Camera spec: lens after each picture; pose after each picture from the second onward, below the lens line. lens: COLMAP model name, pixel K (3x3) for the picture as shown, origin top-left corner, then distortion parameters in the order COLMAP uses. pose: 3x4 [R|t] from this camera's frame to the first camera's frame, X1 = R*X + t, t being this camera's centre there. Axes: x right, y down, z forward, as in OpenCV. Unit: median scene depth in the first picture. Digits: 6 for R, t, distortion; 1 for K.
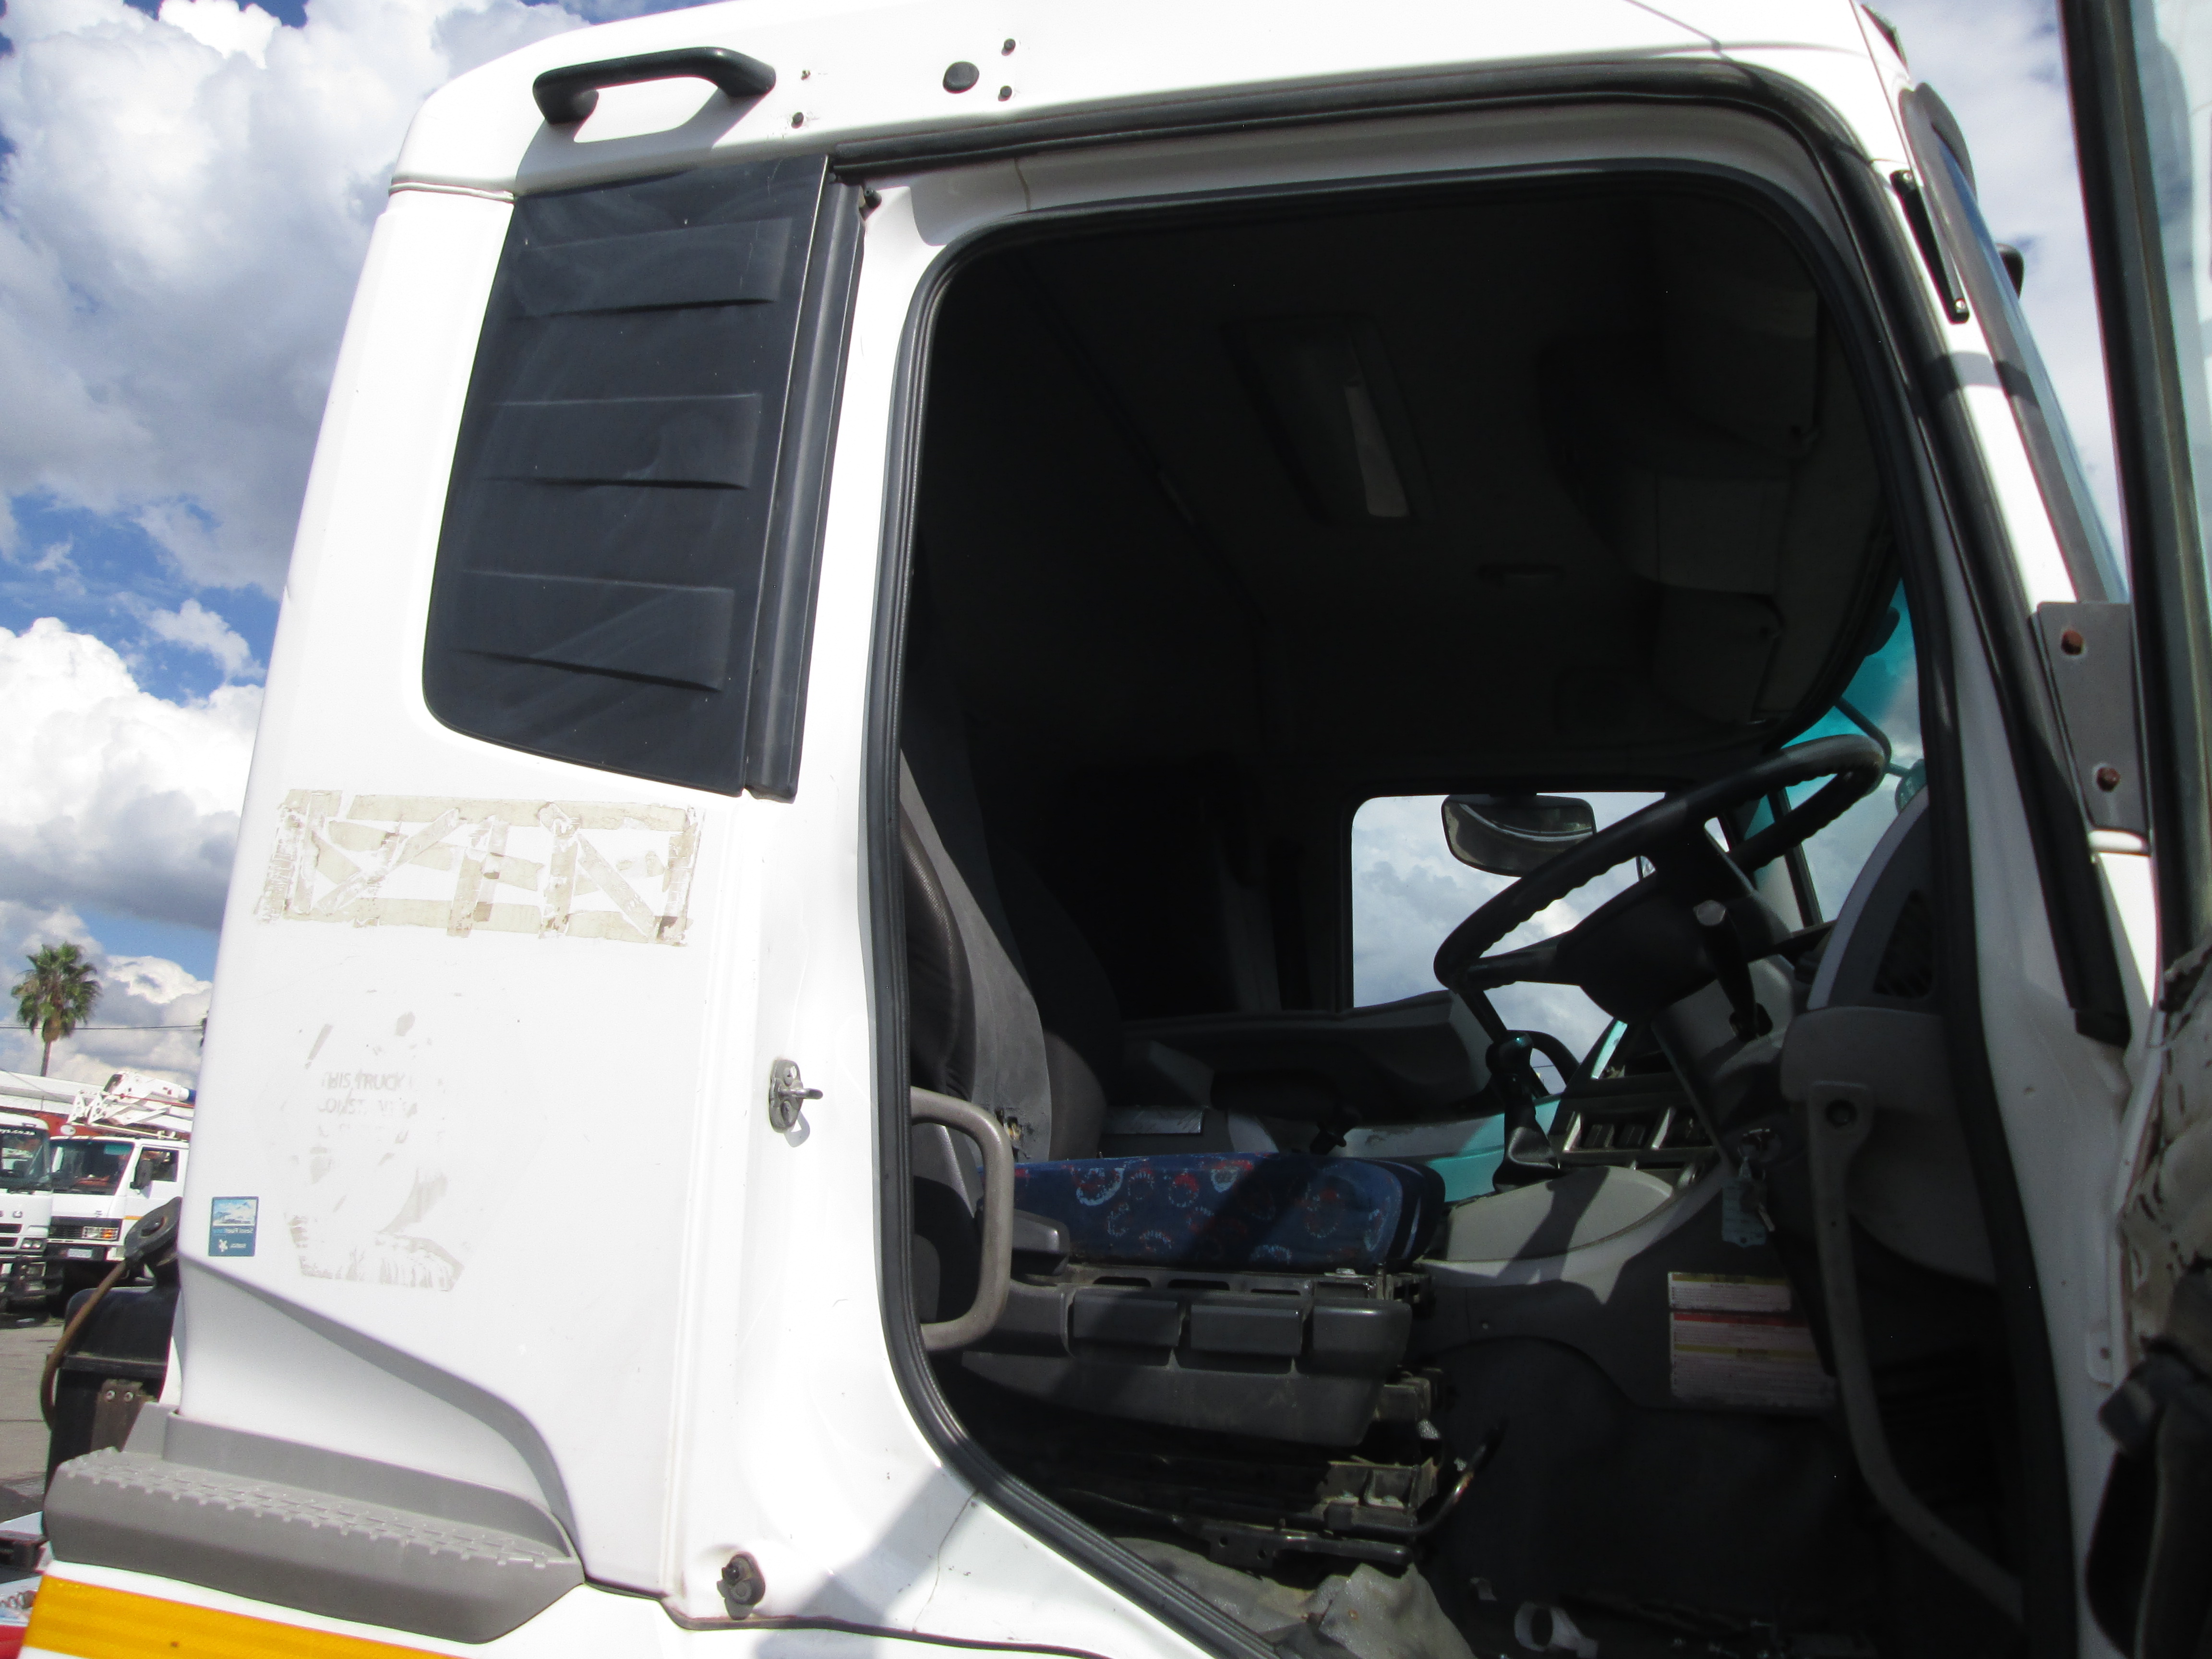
lens RADIAL K [[1786.0, 0, 1106.0], [0, 1786.0, 829.5], [0, 0, 1]] dist [-0.061935, 0.037773]
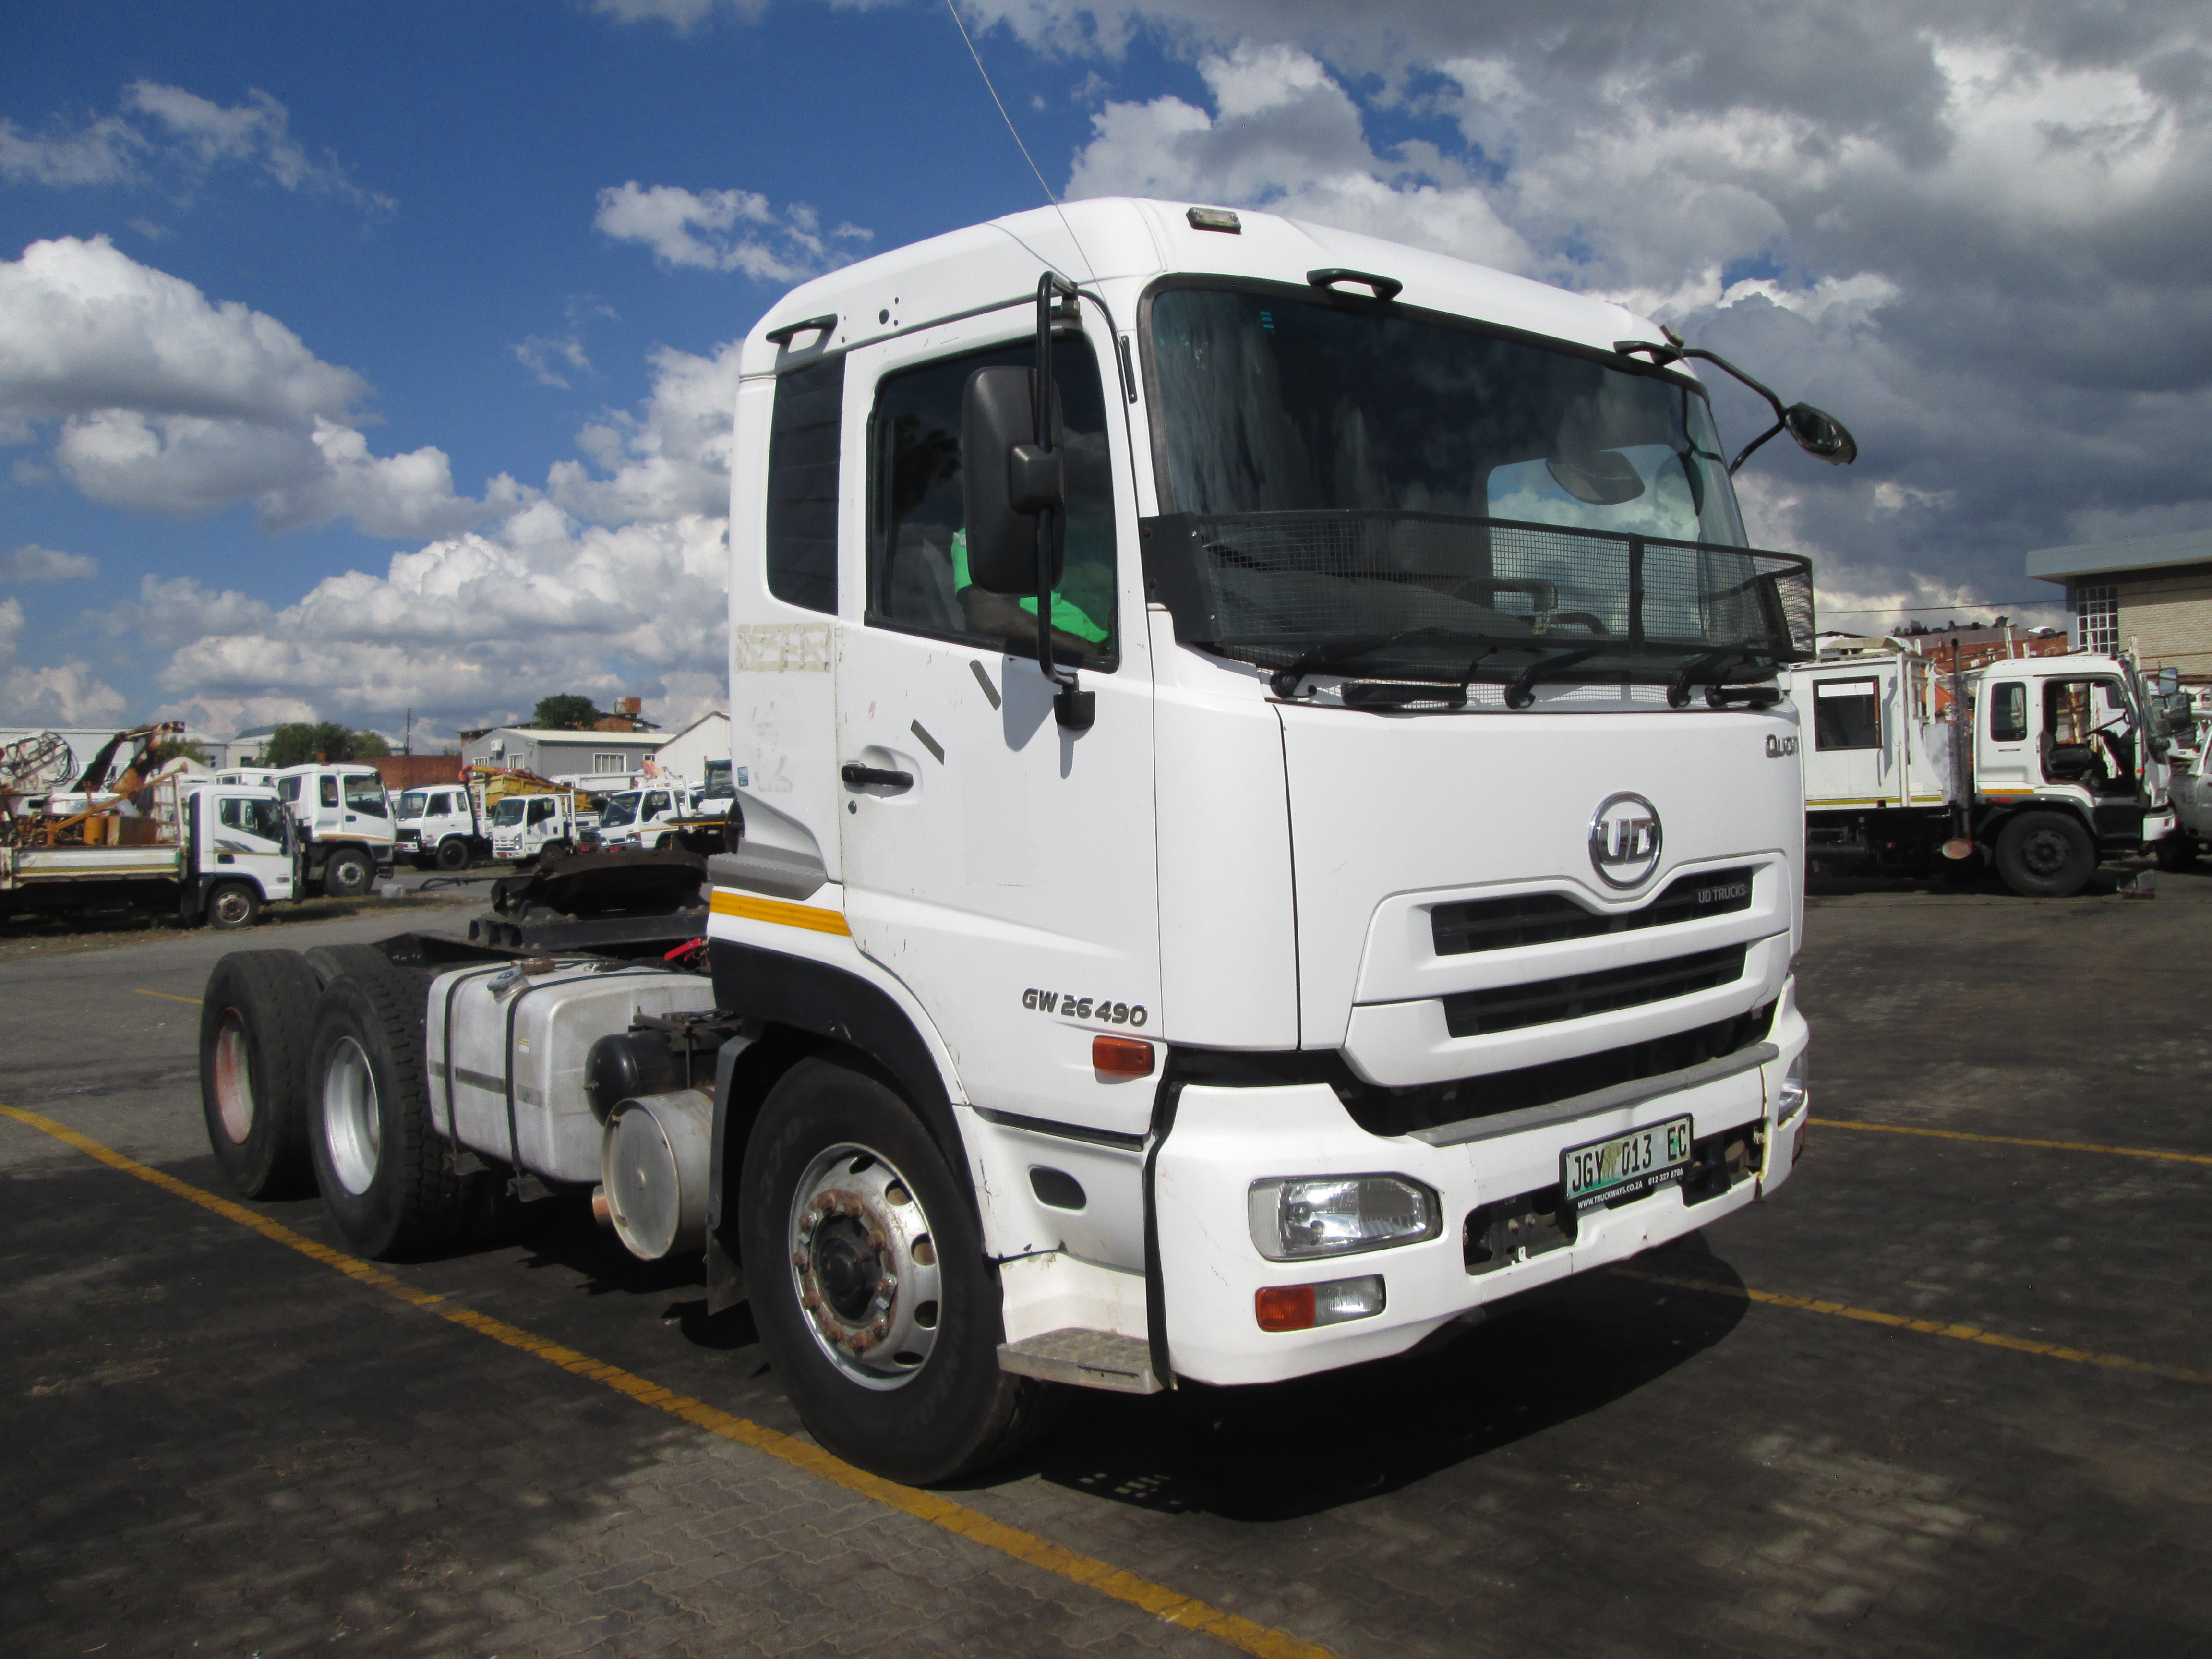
lens RADIAL K [[1786.0, 0, 1106.0], [0, 1786.0, 829.5], [0, 0, 1]] dist [-0.061935, 0.037773]
pose [[0.846649, -0.035283, -0.530980, 1.613841], [0.161375, 0.967837, 0.193001, -0.168403], [0.507092, -0.249091, 0.825113, -1.189107]]
